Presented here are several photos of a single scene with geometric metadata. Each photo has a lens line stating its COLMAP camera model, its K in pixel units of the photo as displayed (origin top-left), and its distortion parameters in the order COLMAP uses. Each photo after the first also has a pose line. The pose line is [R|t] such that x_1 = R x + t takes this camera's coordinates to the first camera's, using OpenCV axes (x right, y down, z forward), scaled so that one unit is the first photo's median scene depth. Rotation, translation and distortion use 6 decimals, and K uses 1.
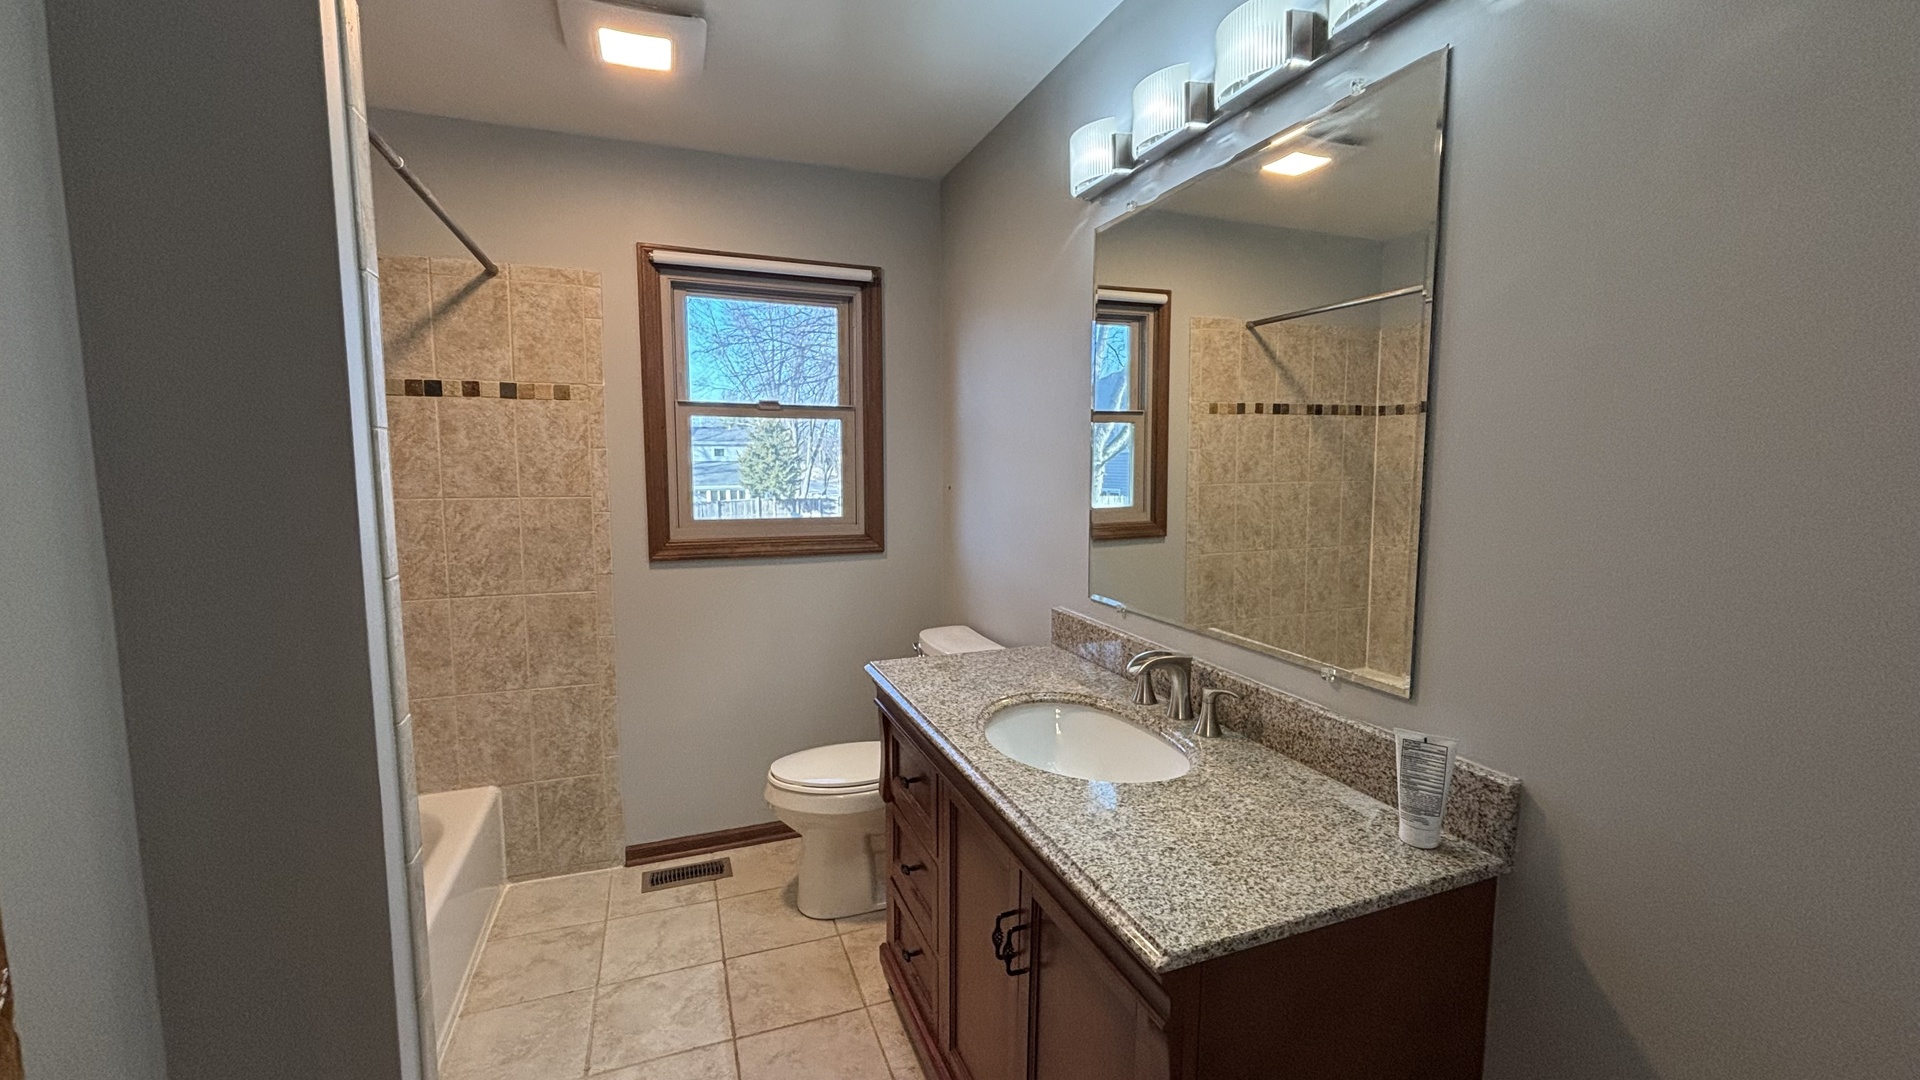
lens RADIAL K [[769.7, 0, 960.0], [0, 769.7, 540.0], [0, 0, 1]] dist [-0.015514, -0.000186]
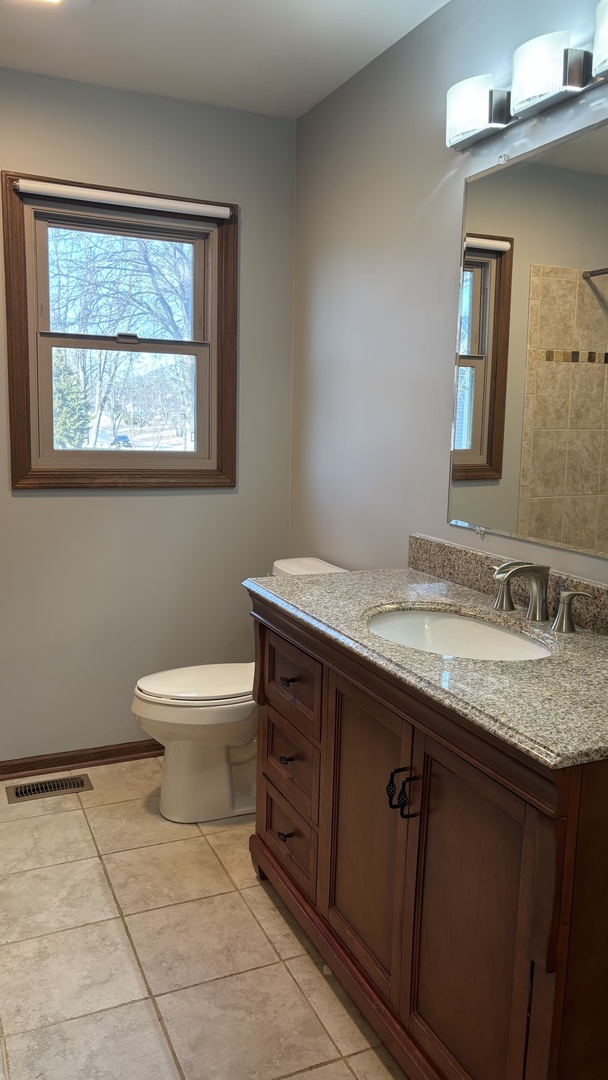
lens RADIAL K [[805.8, 0, 304.0], [0, 805.8, 540.0], [0, 0, 1]] dist [-0.002305, 0.007289]
pose [[0.998293, 0.015199, 0.056390, -0.093766], [-0.018265, 0.998360, 0.054264, 0.038448], [-0.055473, -0.055201, 0.996933, -0.125344]]
